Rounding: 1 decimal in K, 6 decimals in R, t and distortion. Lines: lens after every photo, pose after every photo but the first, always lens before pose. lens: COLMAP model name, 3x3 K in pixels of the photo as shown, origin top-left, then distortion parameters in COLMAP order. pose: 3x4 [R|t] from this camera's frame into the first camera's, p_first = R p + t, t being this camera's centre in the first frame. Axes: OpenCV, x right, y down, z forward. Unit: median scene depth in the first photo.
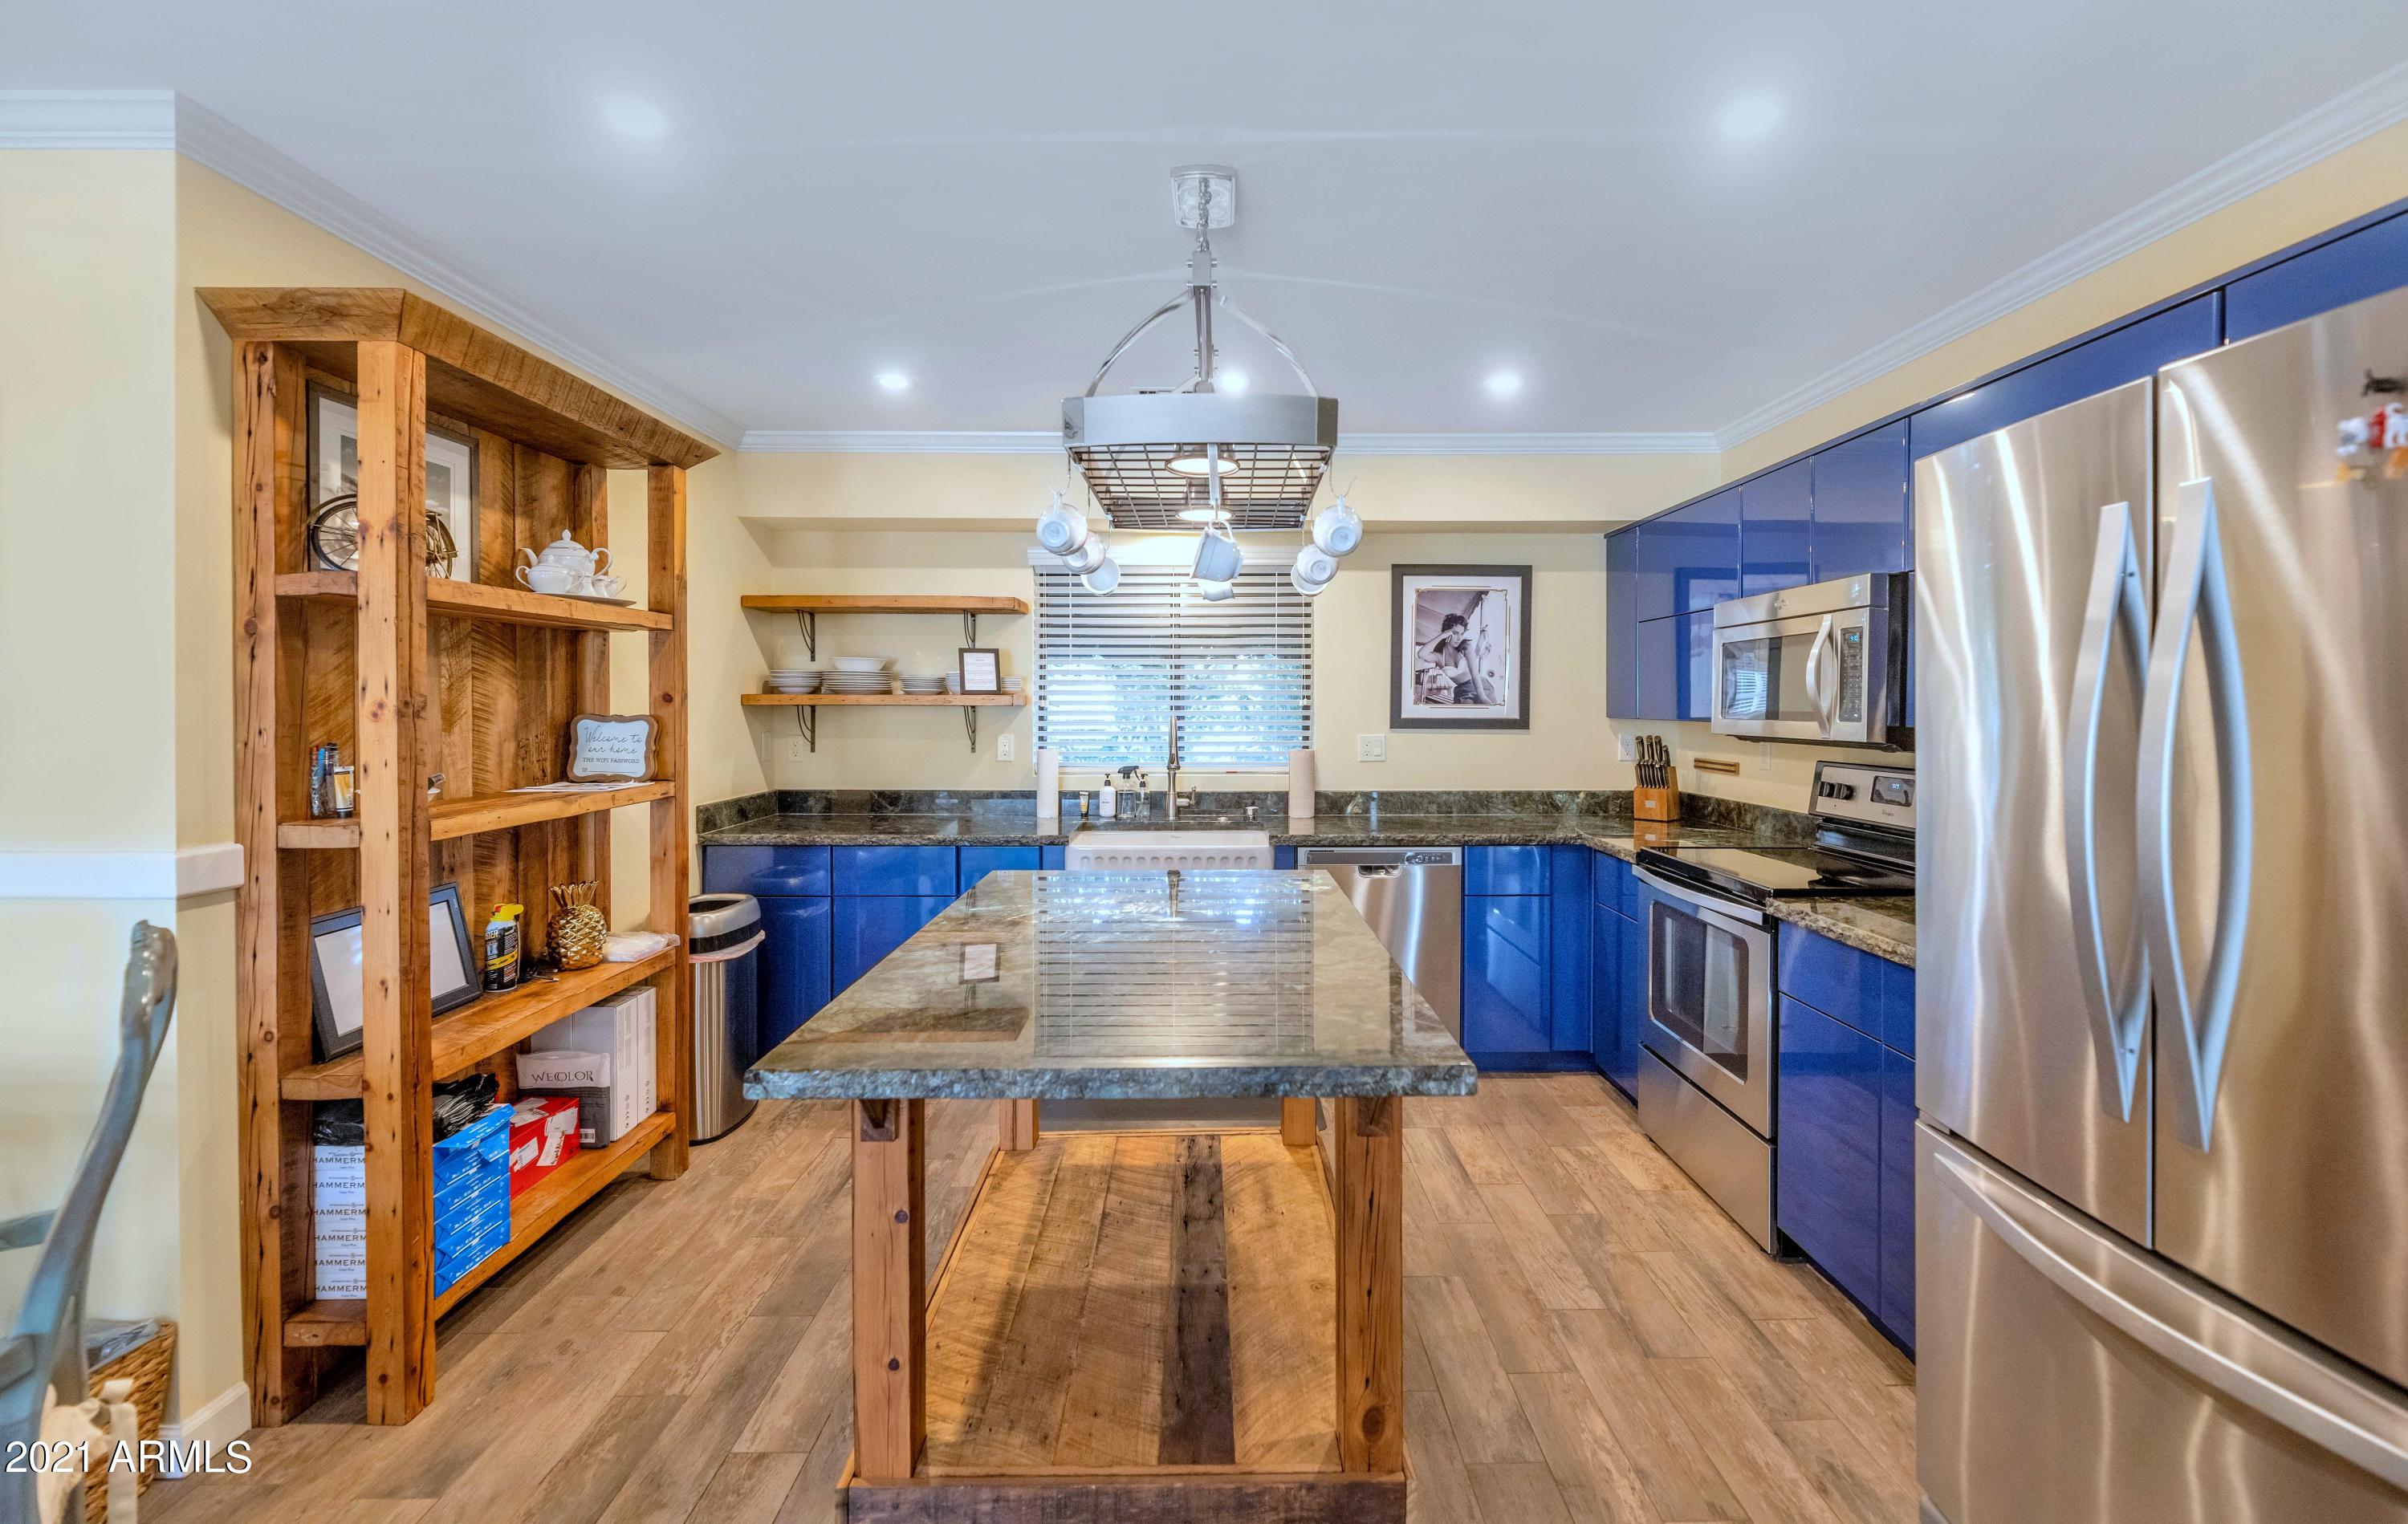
lens RADIAL K [[1011.4, 0, 1228.4], [0, 1011.4, 710.8], [0, 0, 1]] dist [-0.006818, -0.000745]
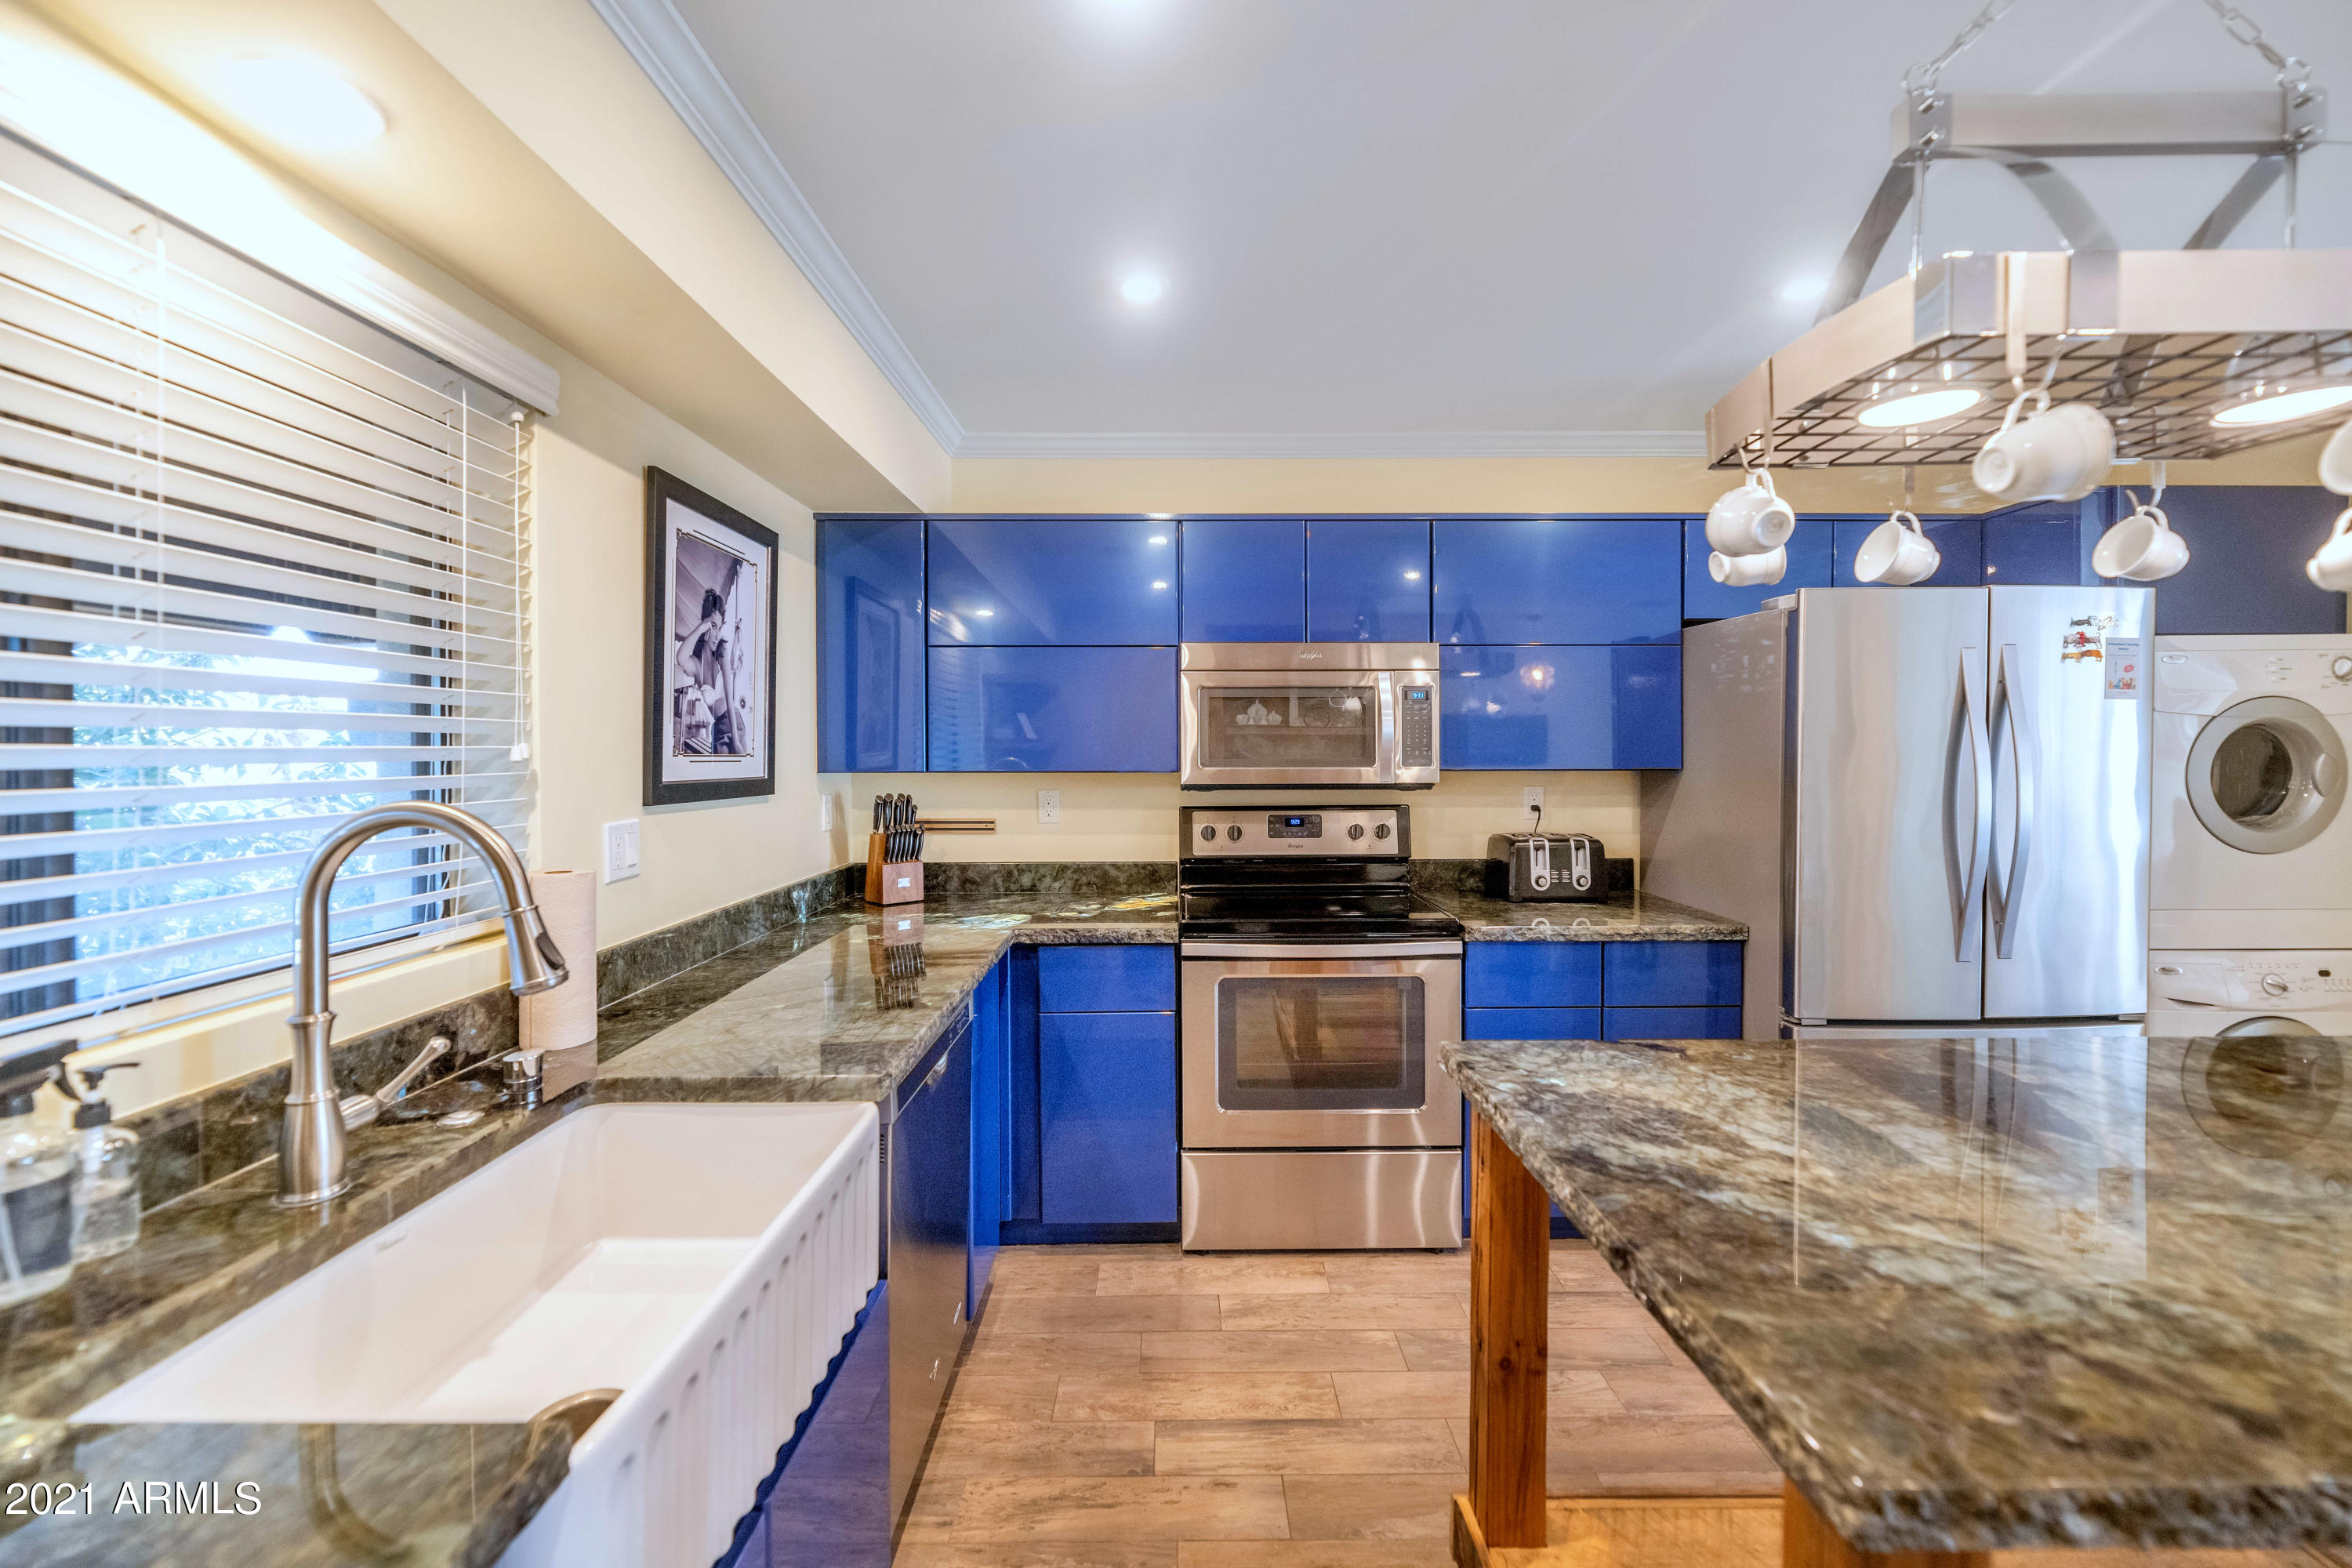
lens RADIAL K [[949.8, 0, 1184.4], [0, 949.8, 760.5], [0, 0, 1]] dist [0.008020, -0.000542]
pose [[0.015274, -0.011303, 0.999819, -0.307429], [0.009761, 0.999890, 0.011155, -0.007088], [-0.999836, 0.009589, 0.015383, 0.777837]]
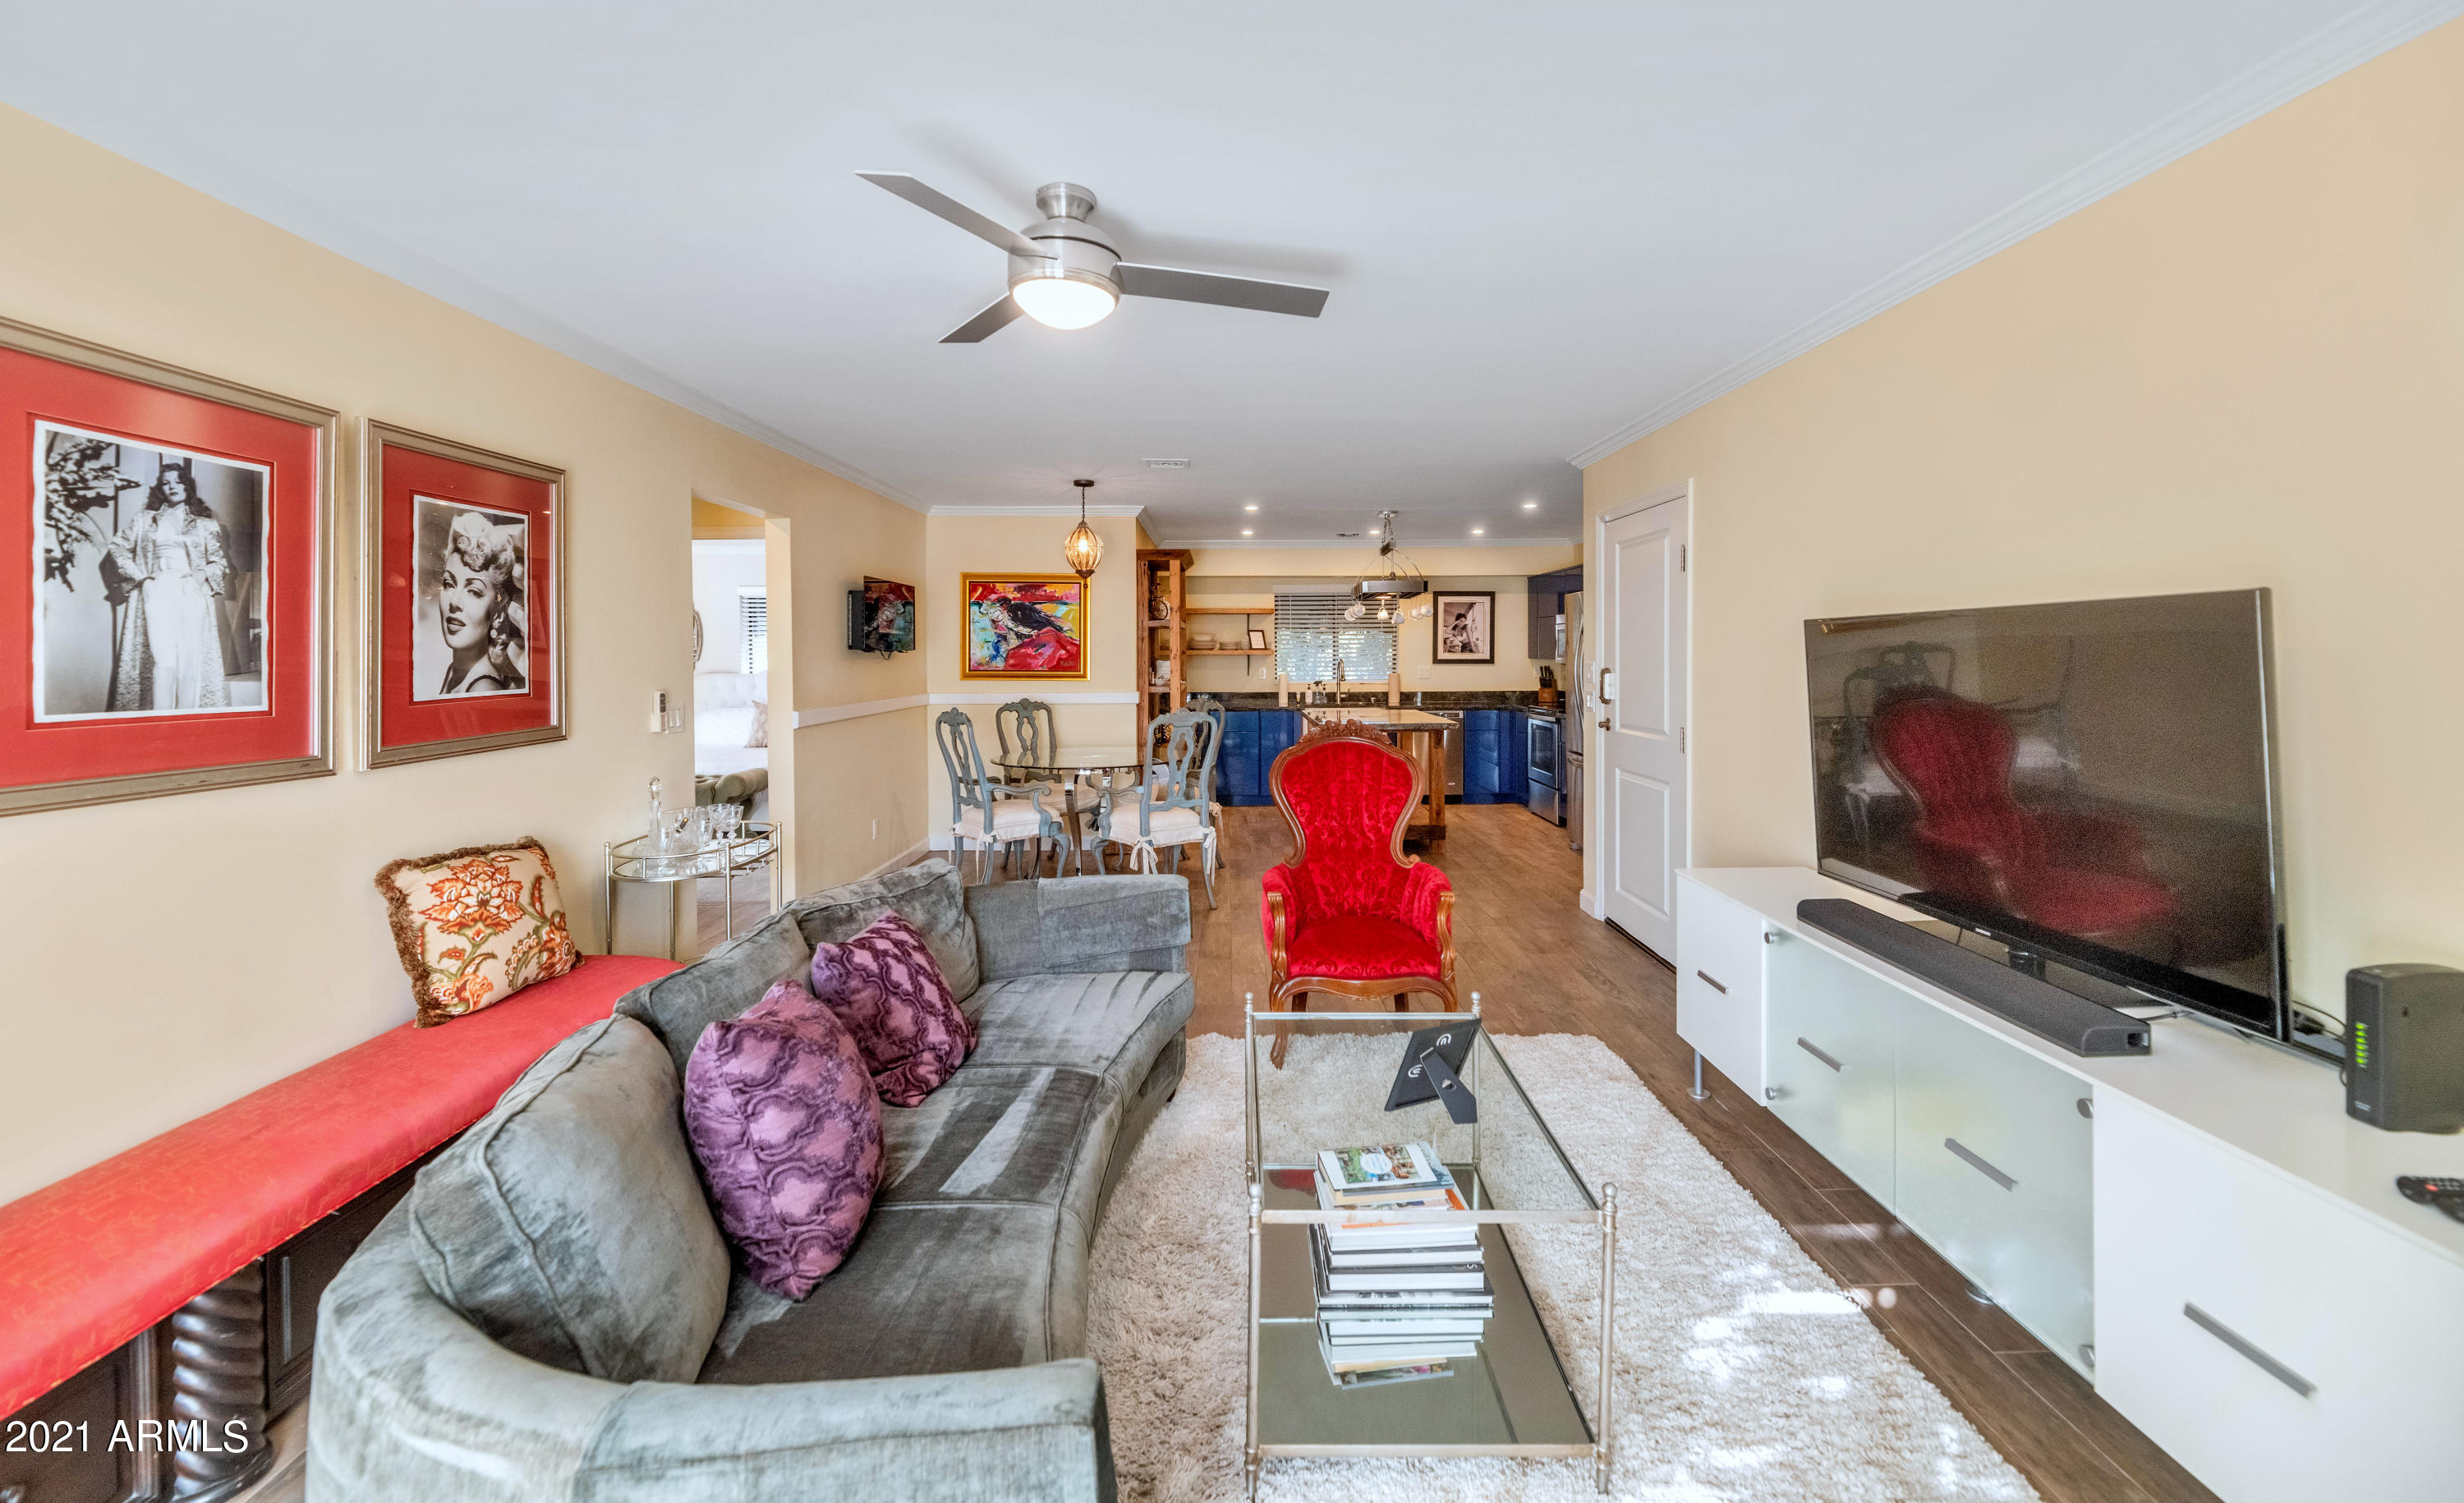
lens RADIAL K [[1011.6, 0, 1246.2], [0, 1011.6, 667.4], [0, 0, 1]] dist [0.002382, 0.000133]
pose [[0.999977, -0.005822, -0.003514, -0.263112], [0.005847, 0.999958, 0.007040, 0.007277], [0.003472, -0.007060, 0.999969, -1.335419]]
